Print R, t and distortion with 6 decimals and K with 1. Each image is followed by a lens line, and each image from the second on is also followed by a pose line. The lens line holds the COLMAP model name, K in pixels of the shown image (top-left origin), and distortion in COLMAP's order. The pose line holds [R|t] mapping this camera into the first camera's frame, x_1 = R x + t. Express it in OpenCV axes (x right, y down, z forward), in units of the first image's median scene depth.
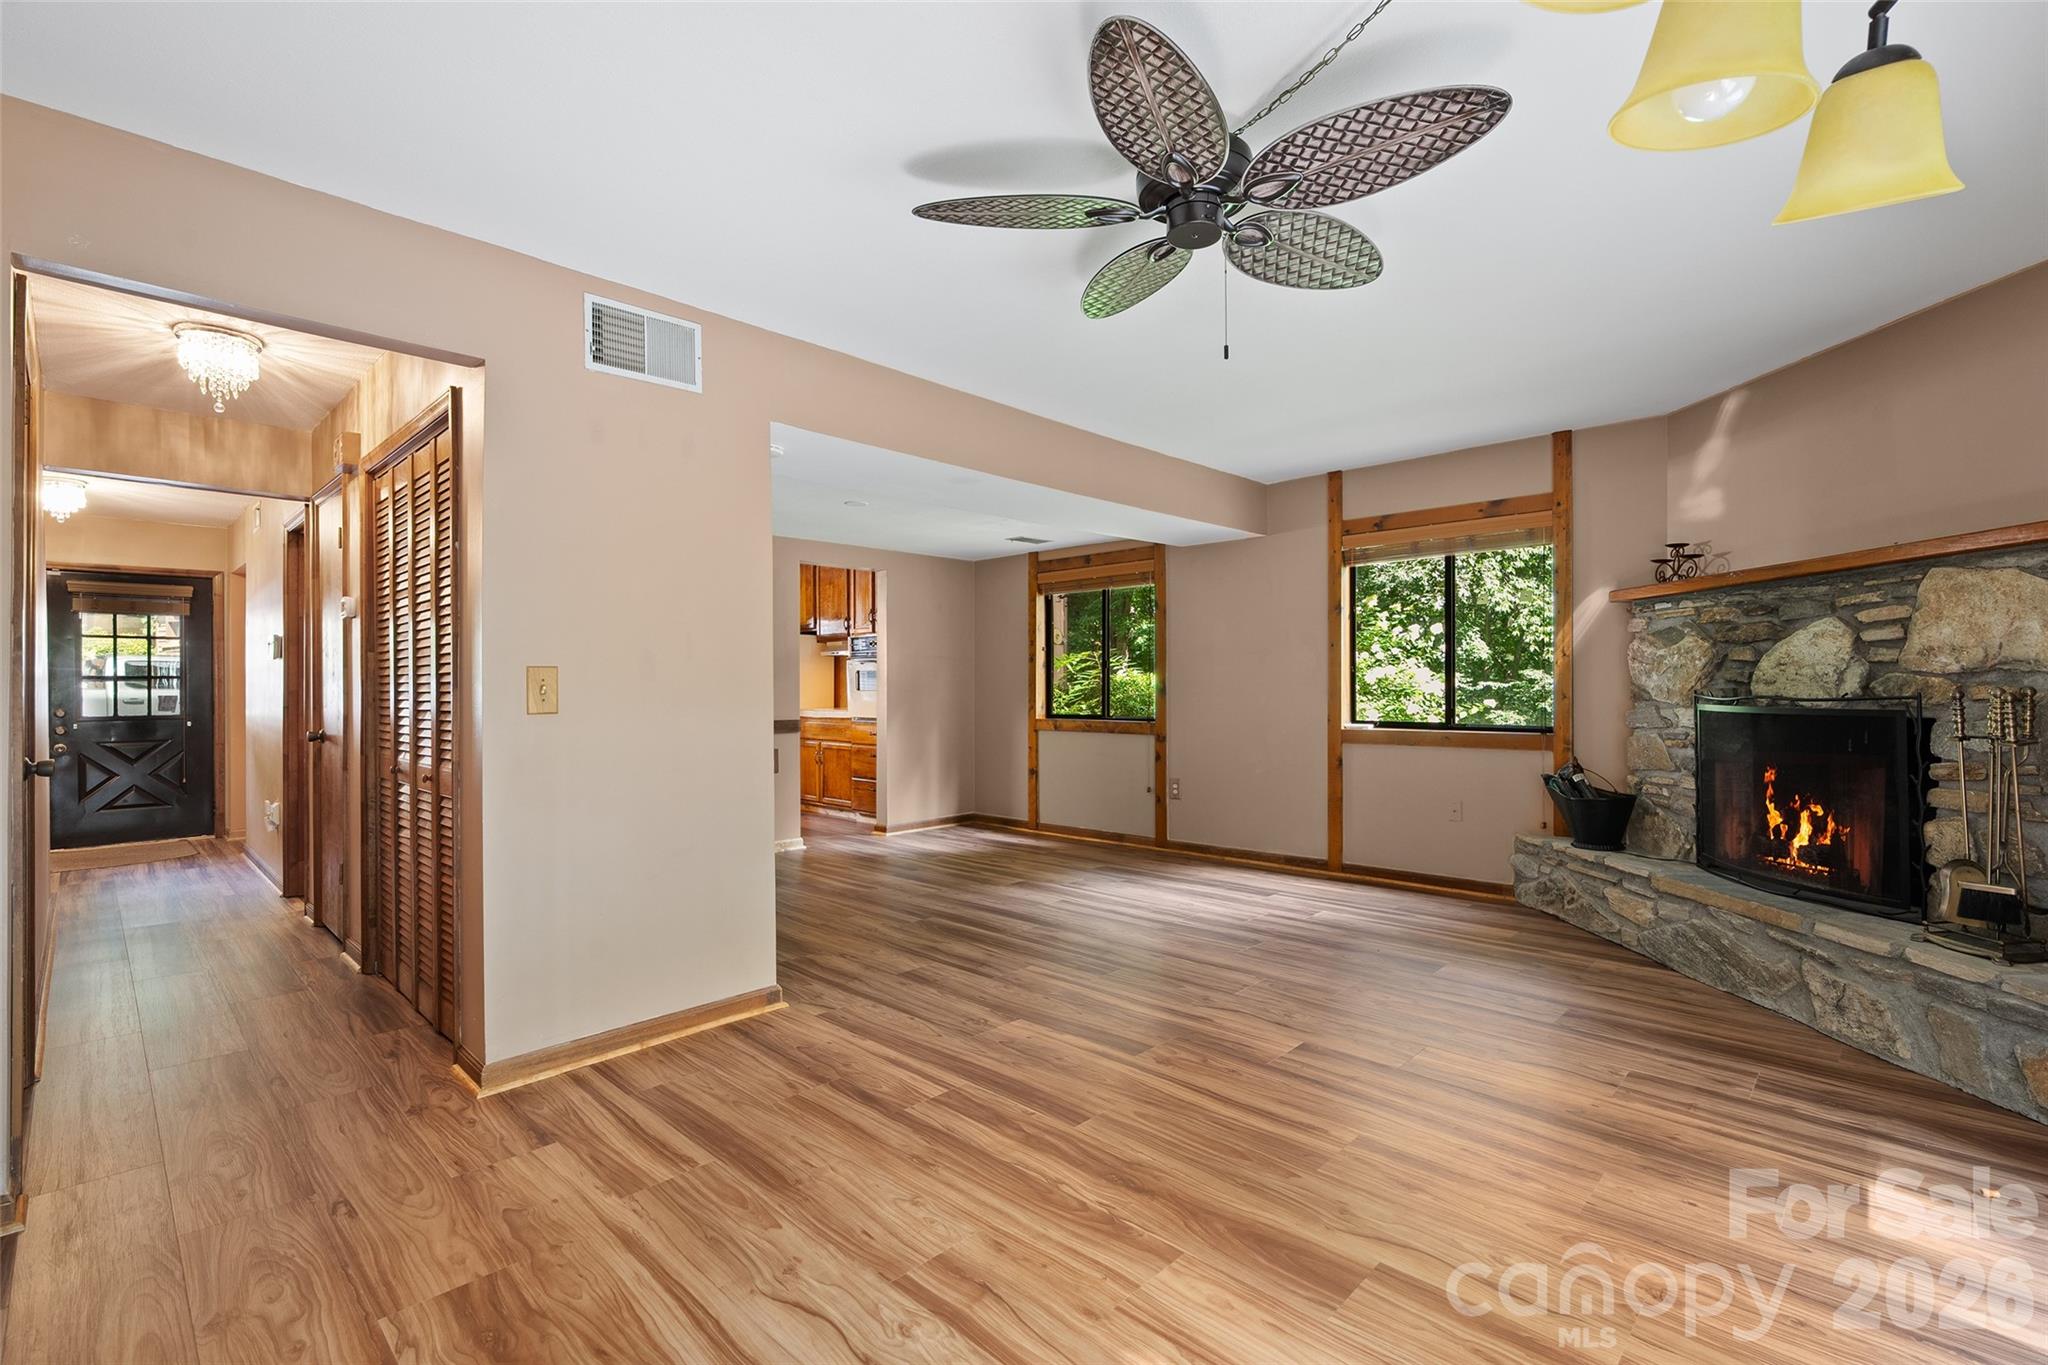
lens RADIAL K [[921.6, 0, 1025.1], [0, 921.6, 684.8], [0, 0, 1]] dist [-0.007882, 0.003248]
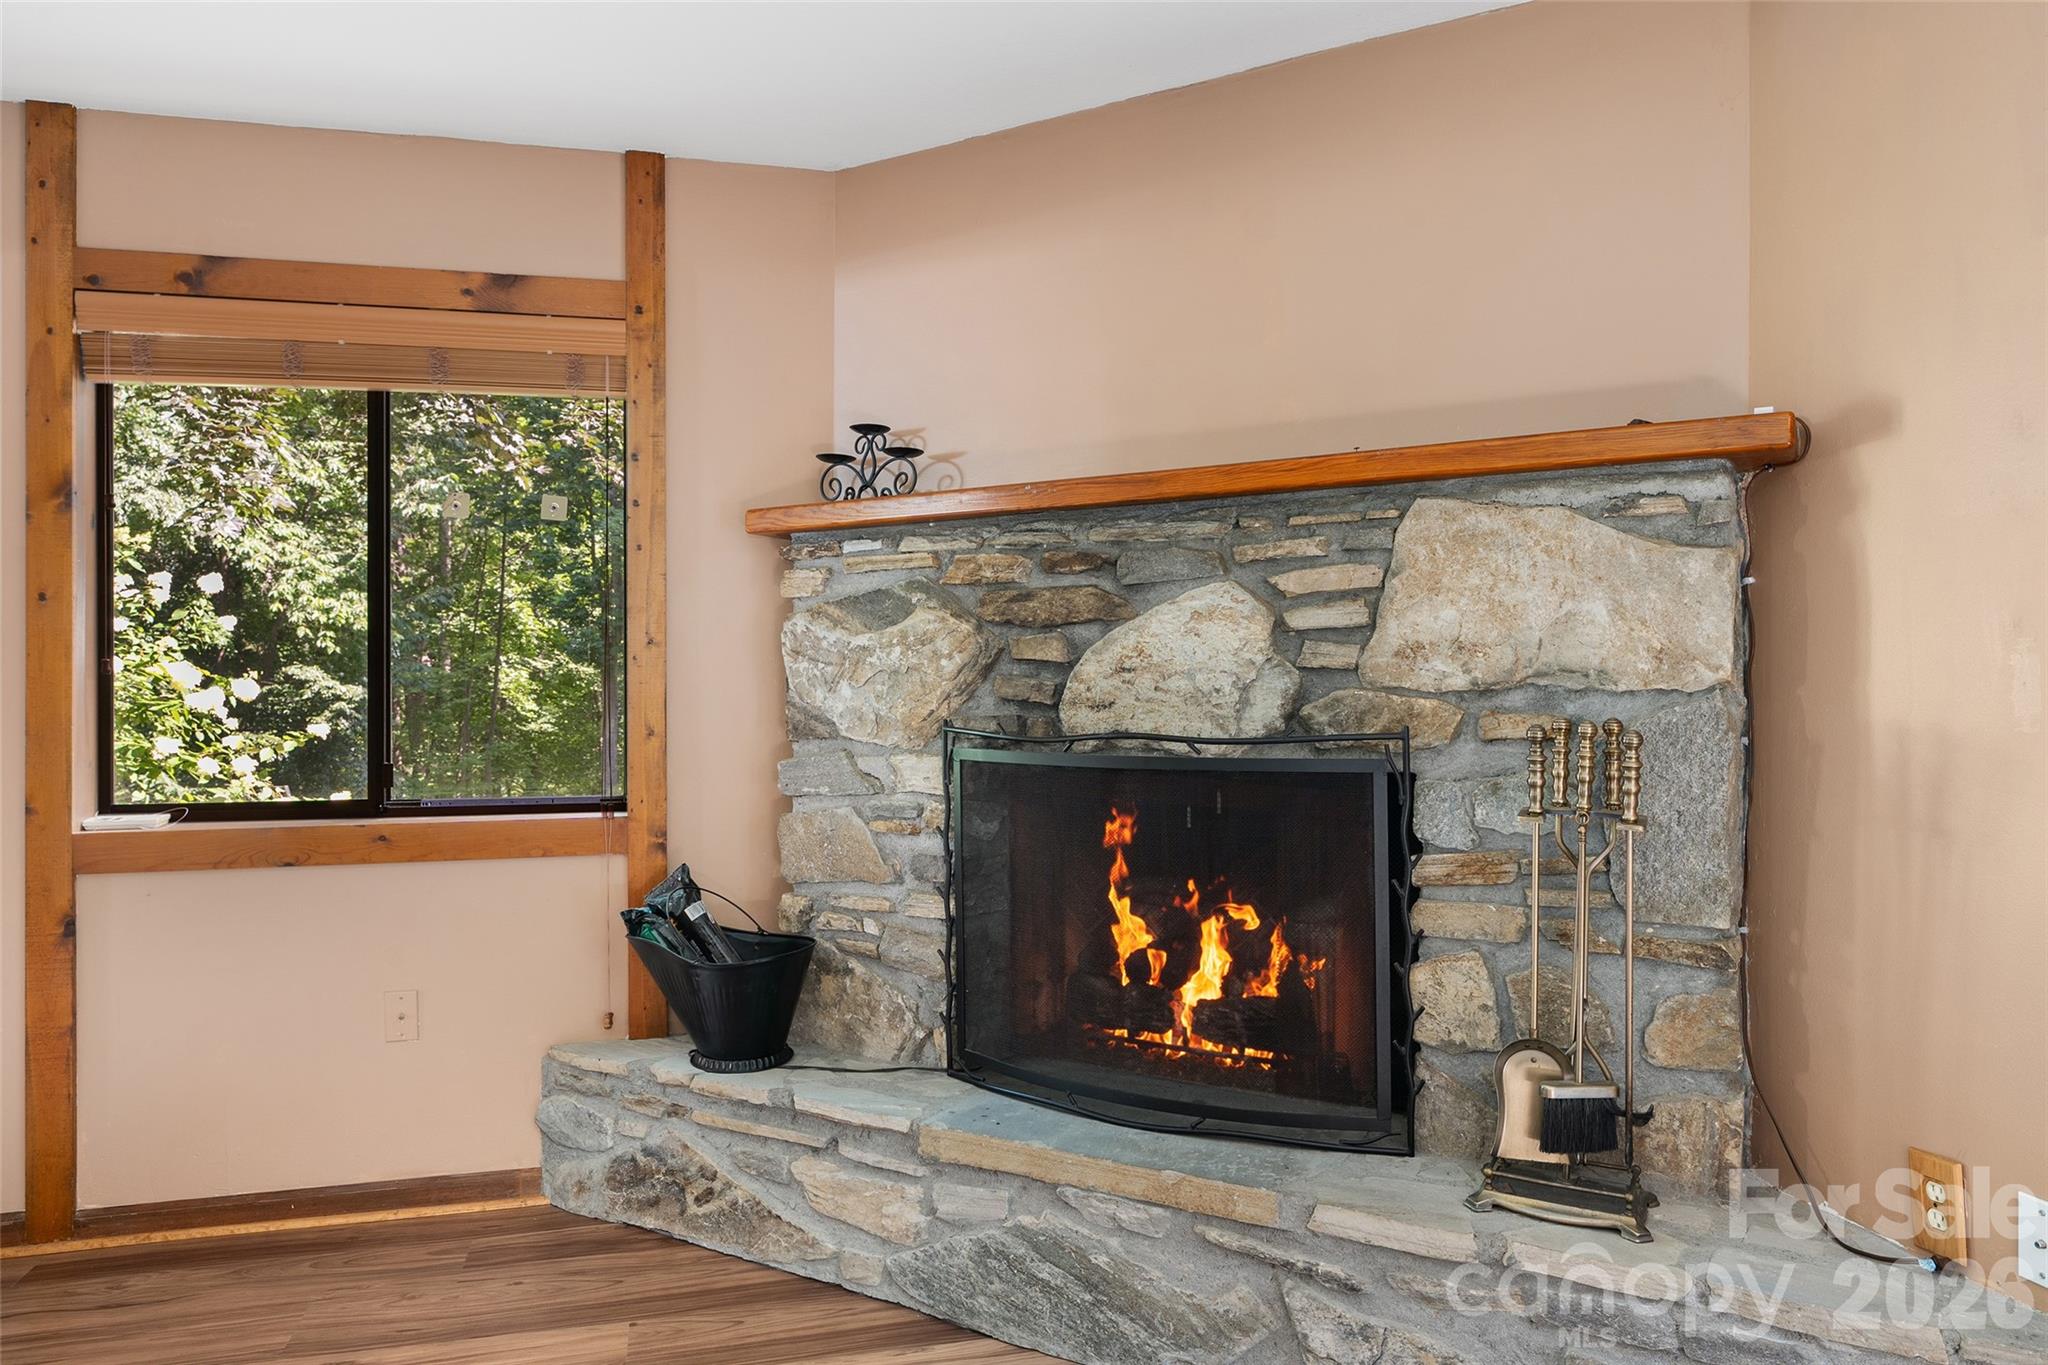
lens RADIAL K [[1369.3, 0, 1013.1], [0, 1369.3, 685.4], [0, 0, 1]] dist [-0.003425, 0.007772]
pose [[0.534561, 0.000109, 0.845130, 0.137857], [0.000976, 0.999999, -0.000746, -0.012759], [-0.845130, 0.001224, 0.534560, 0.623740]]
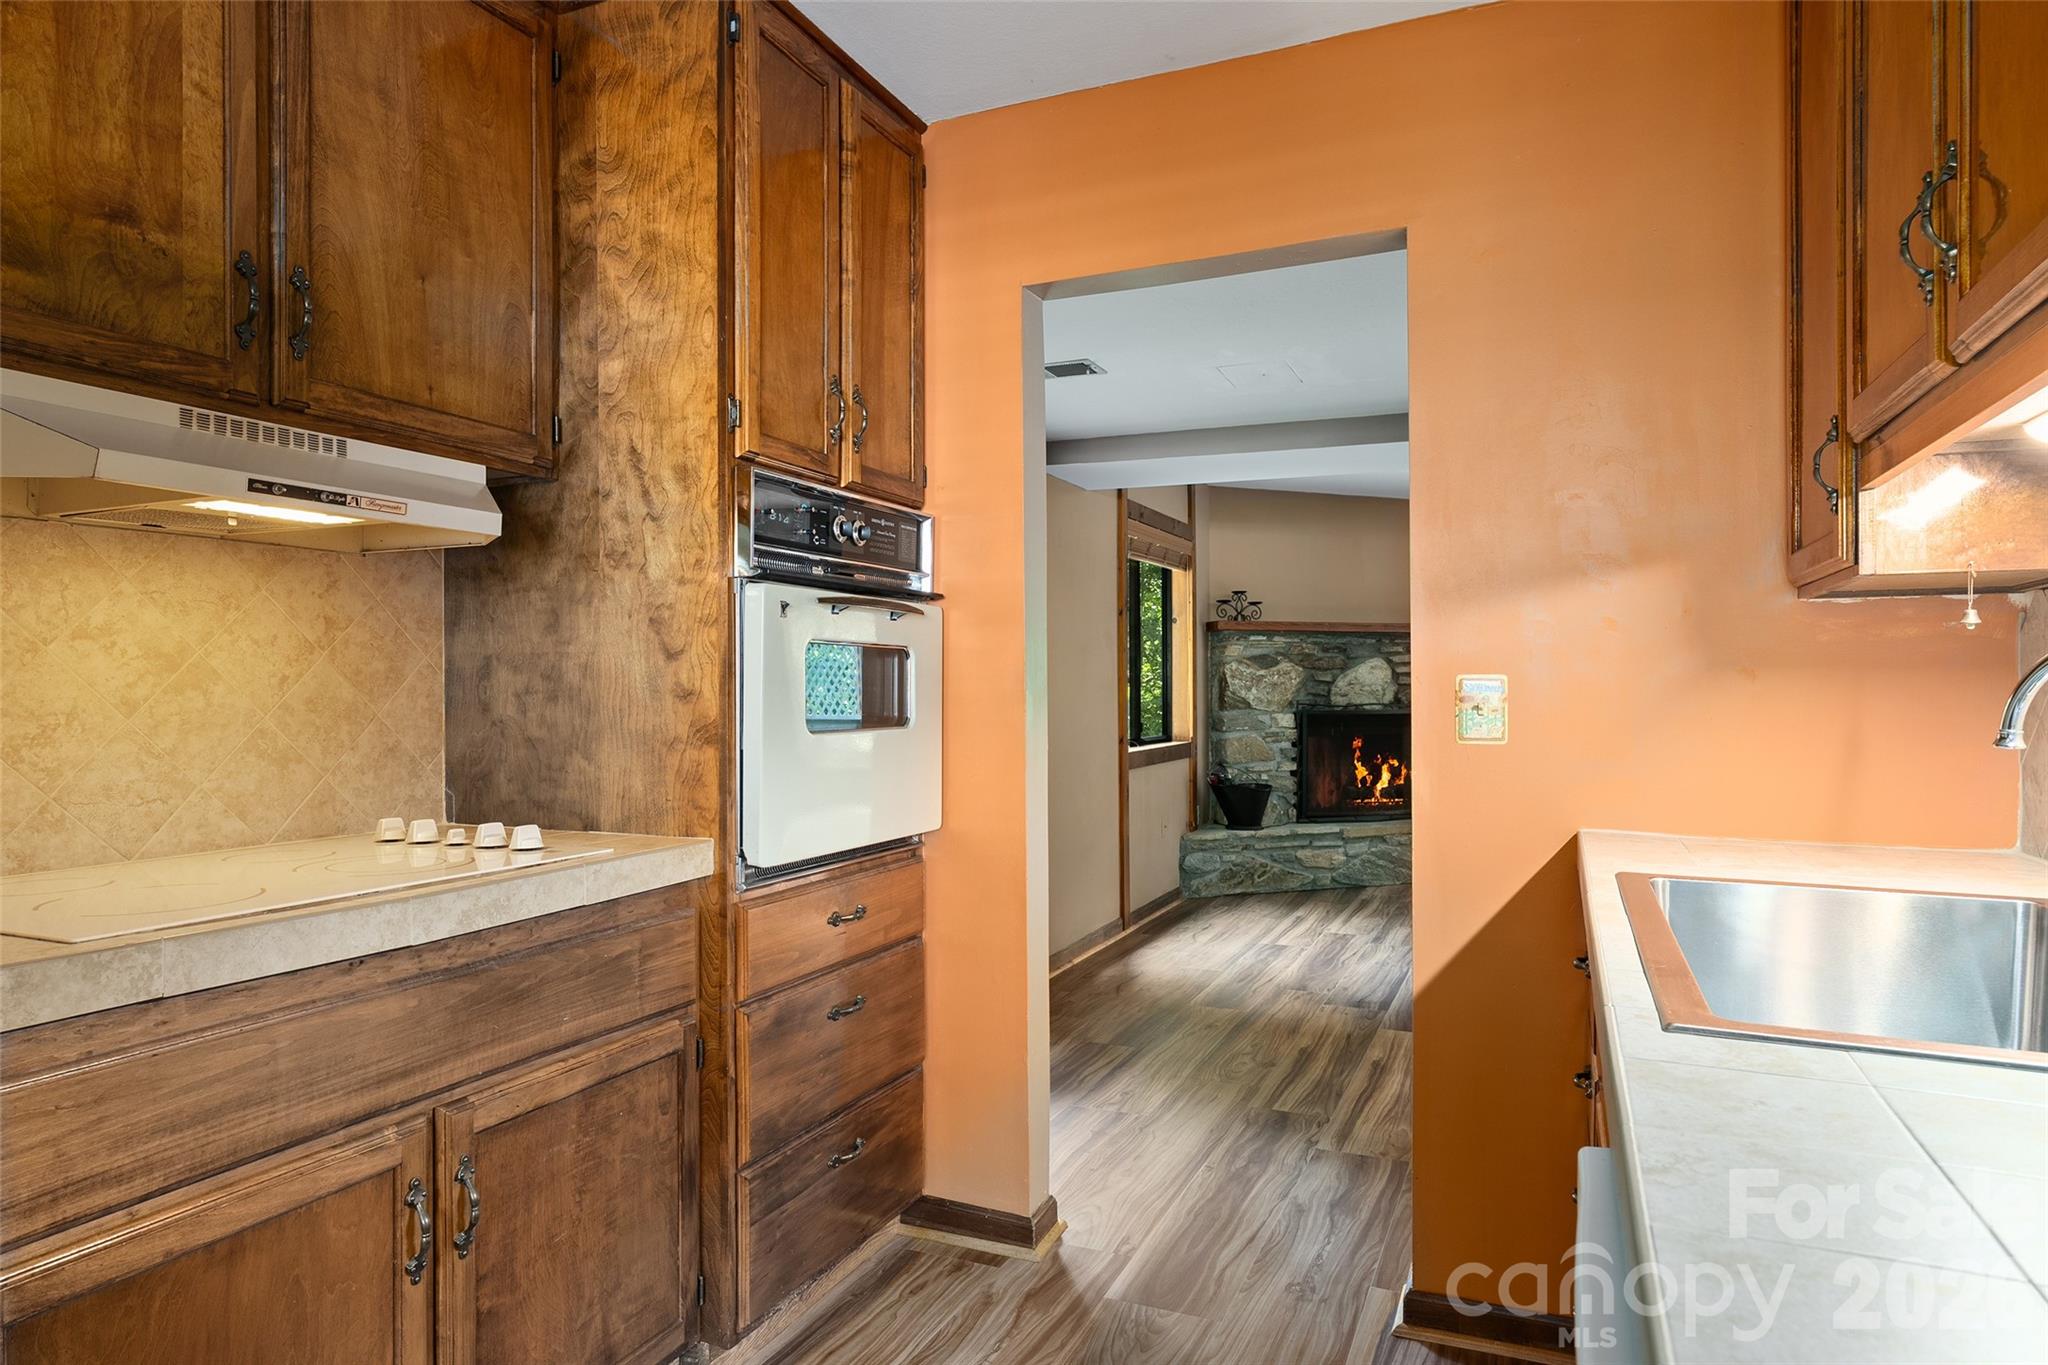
lens RADIAL K [[1198.6, 0, 1032.9], [0, 1198.6, 684.3], [0, 0, 1]] dist [-0.004530, 0.000120]
pose [[-0.337877, 0.009162, 0.941146, -0.965618], [0.003111, 0.999958, -0.008618, -0.005198], [-0.941185, 0.000016, -0.337891, 2.188947]]
